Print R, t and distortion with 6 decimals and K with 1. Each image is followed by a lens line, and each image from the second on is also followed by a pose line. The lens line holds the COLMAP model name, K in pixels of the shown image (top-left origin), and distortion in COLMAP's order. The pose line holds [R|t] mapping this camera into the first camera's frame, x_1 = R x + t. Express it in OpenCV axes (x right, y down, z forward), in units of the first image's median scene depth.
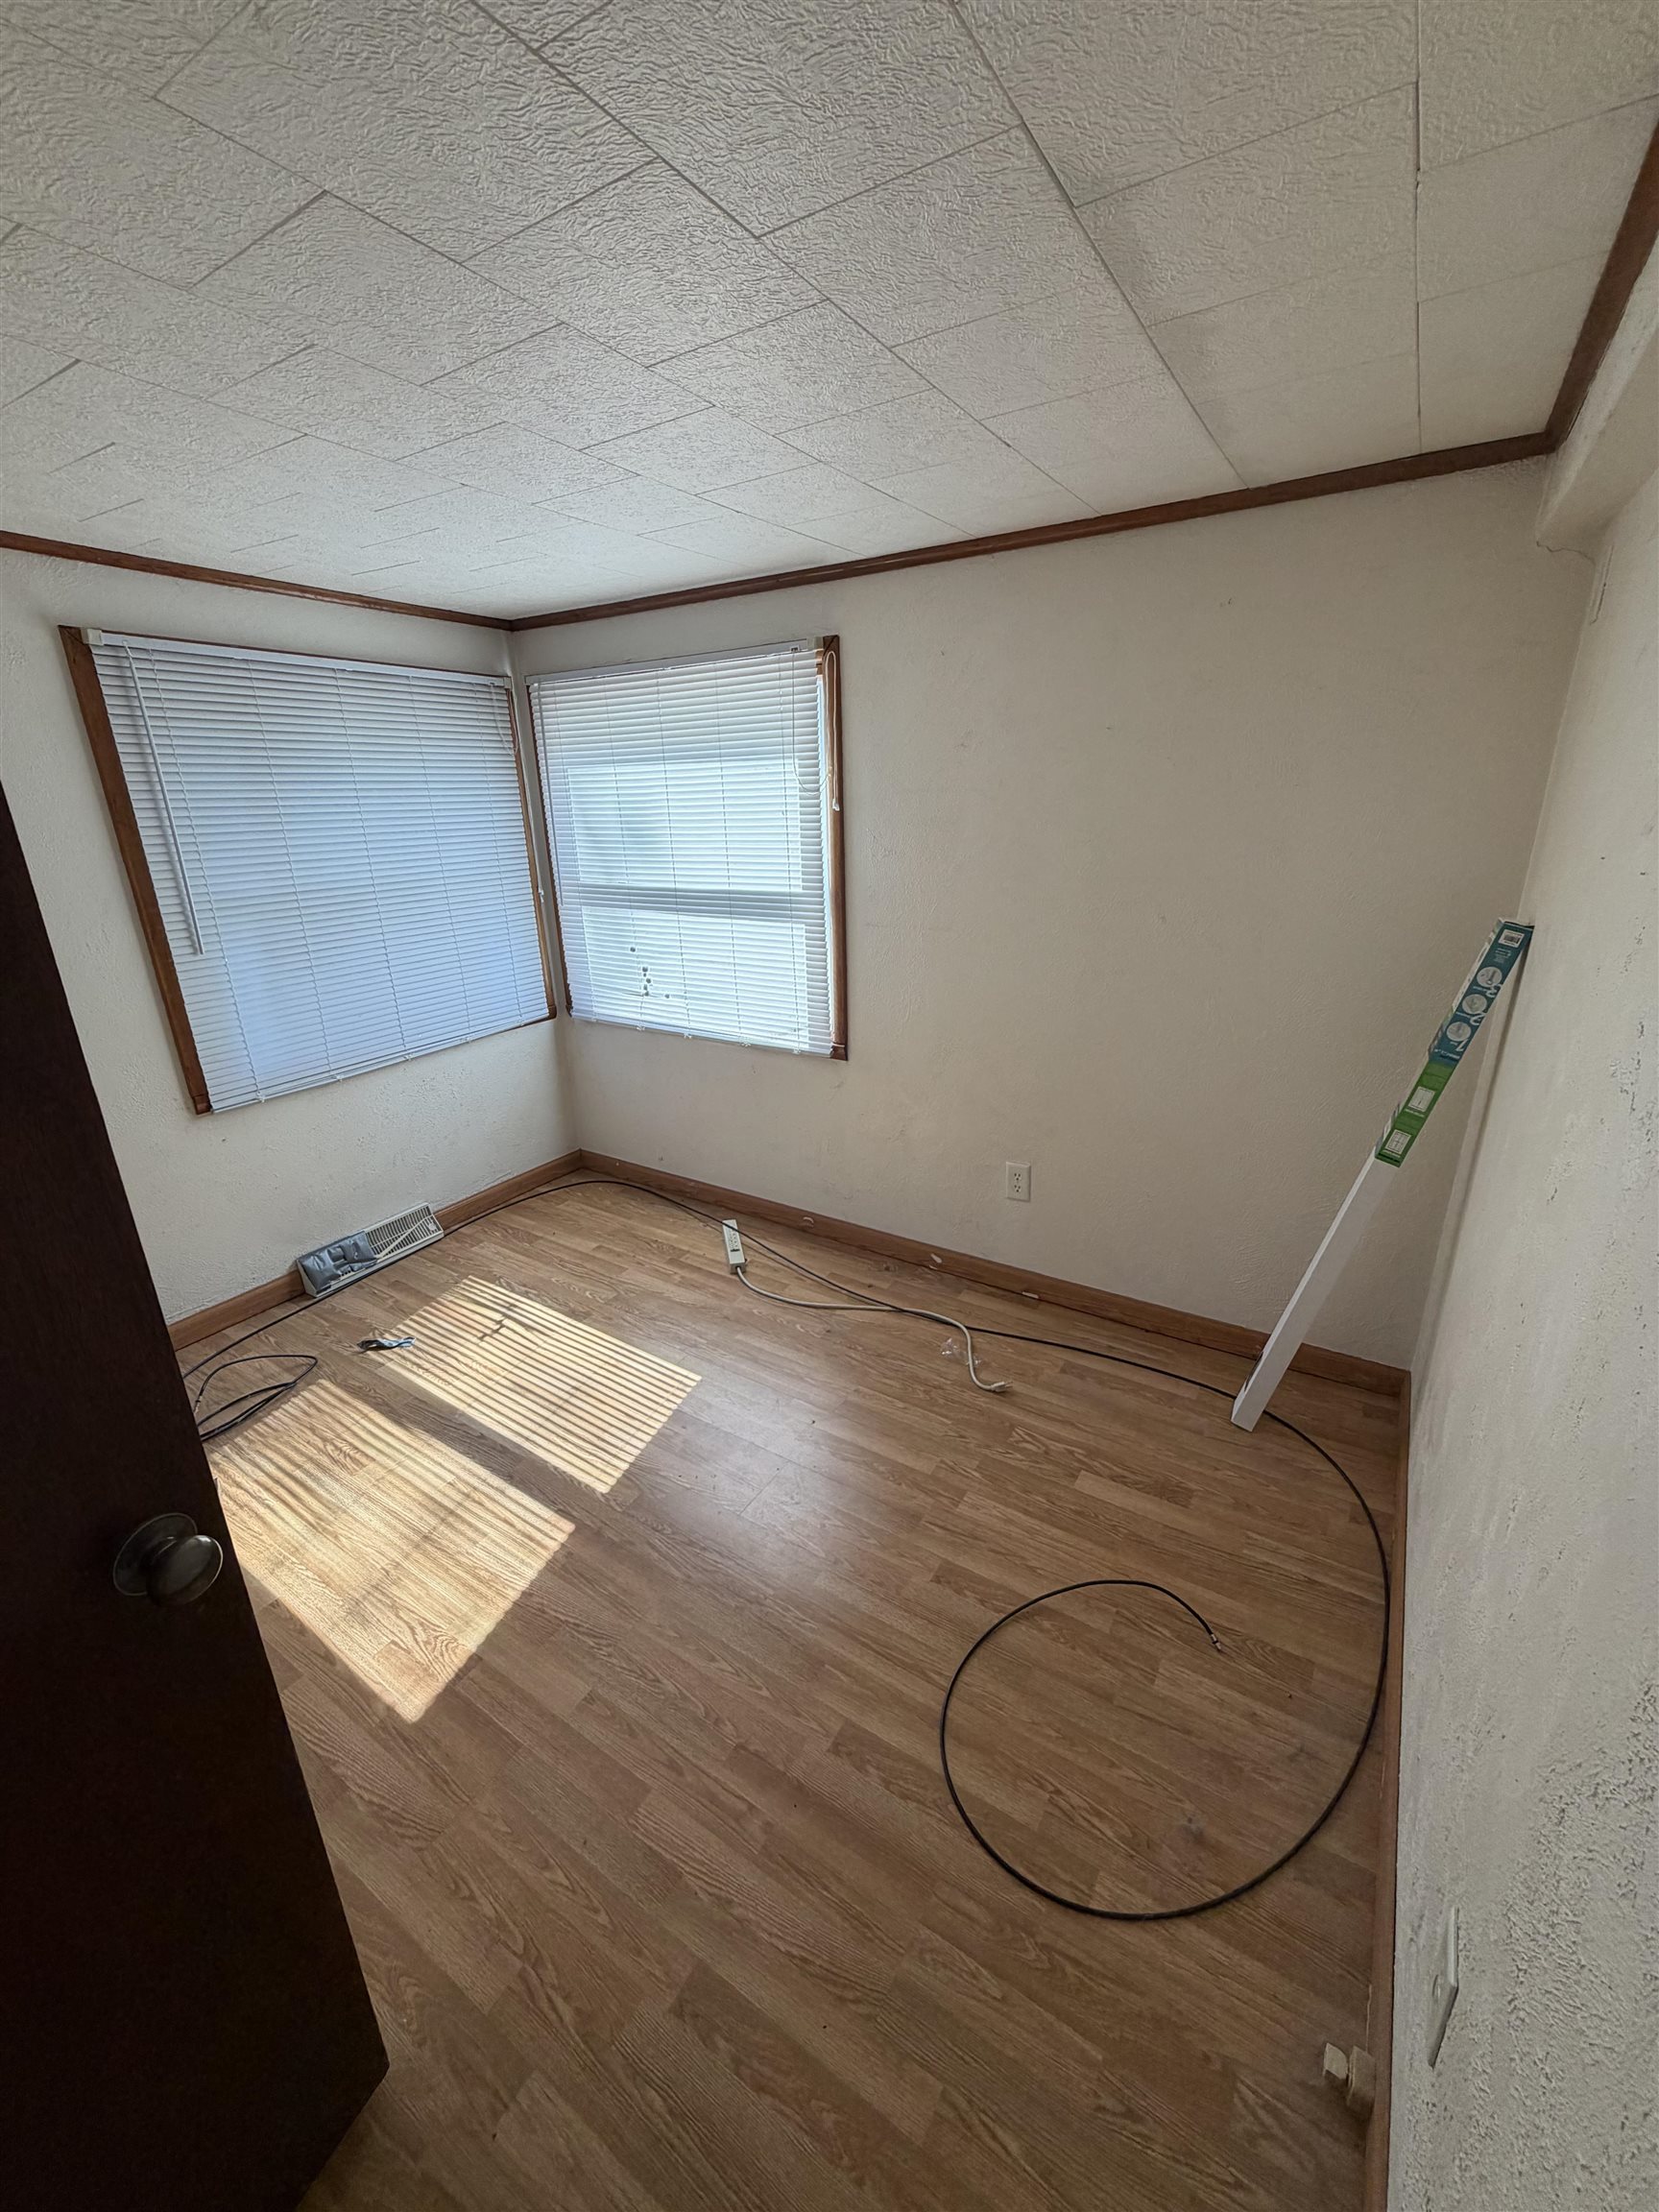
lens RADIAL K [[880.2, 0, 824.4], [0, 880.2, 1105.0], [0, 0, 1]] dist [-0.001360, -0.000319]
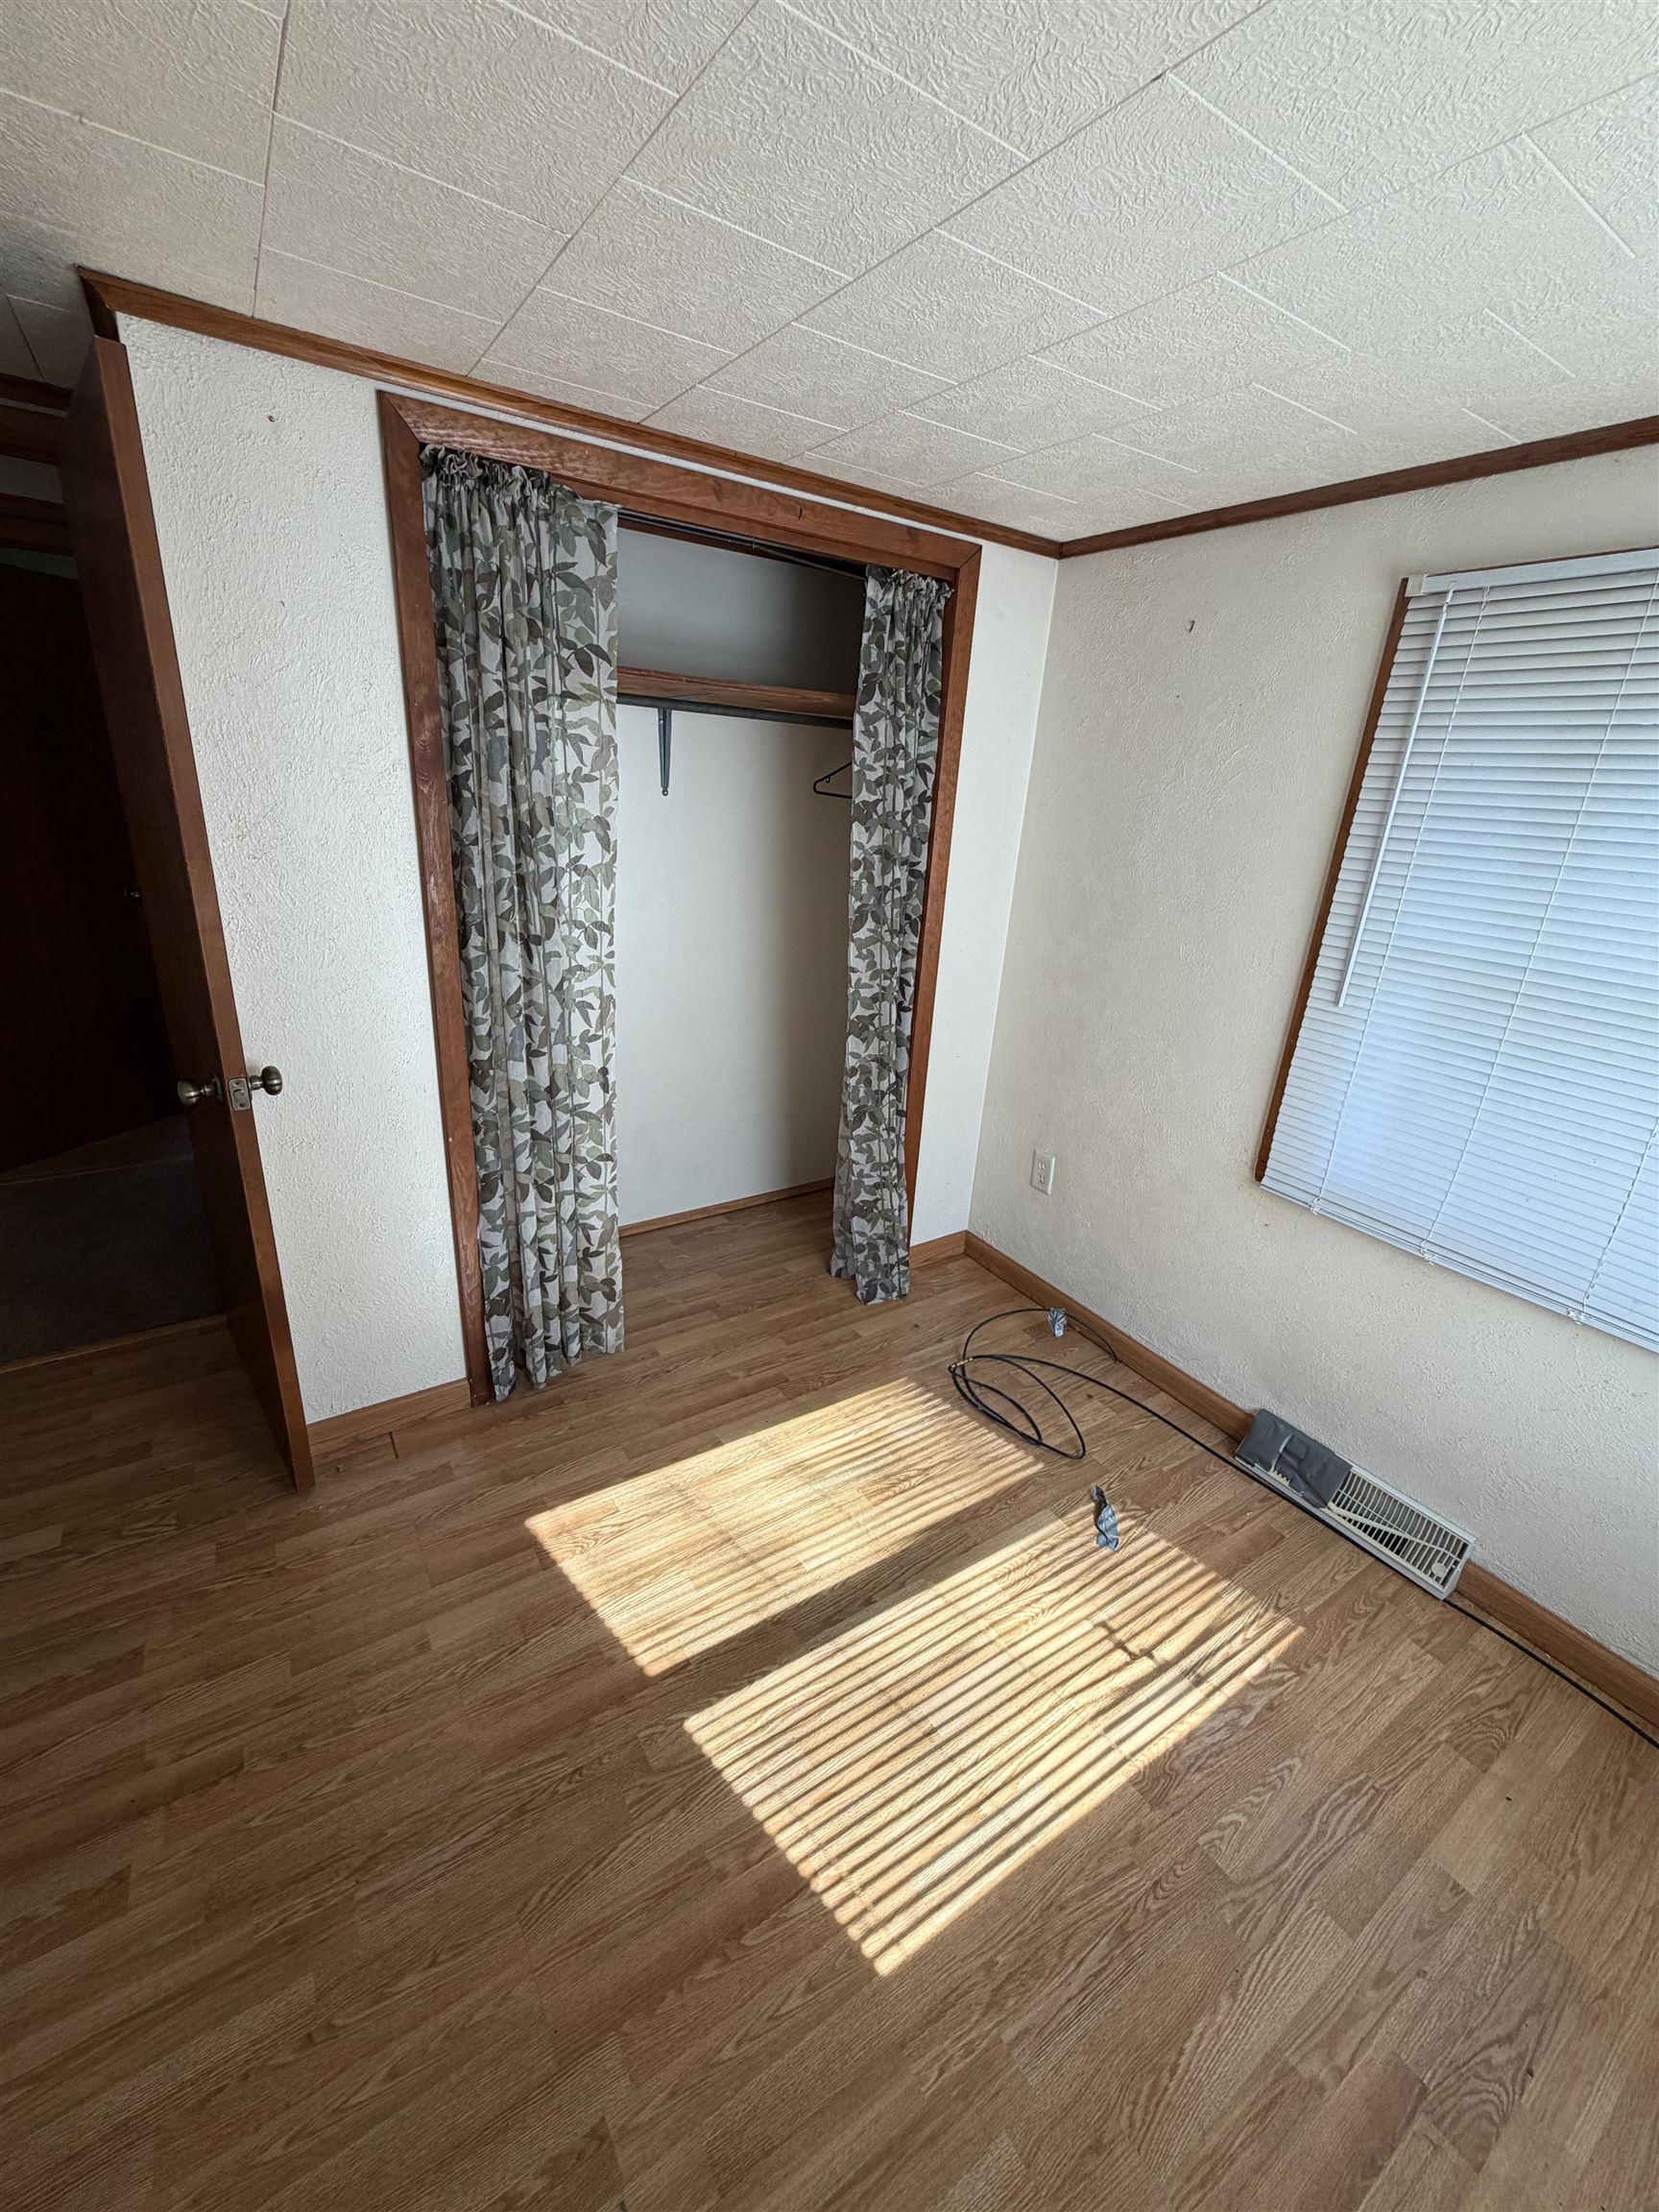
lens RADIAL K [[880.2, 0, 828.5], [0, 880.2, 1093.3], [0, 0, 1]] dist [-0.001360, -0.000319]
pose [[-0.404541, 0.291720, -0.866745, 0.151674], [-0.359487, 0.820740, 0.444021, -0.296984], [0.840902, 0.491208, -0.227153, 0.864118]]
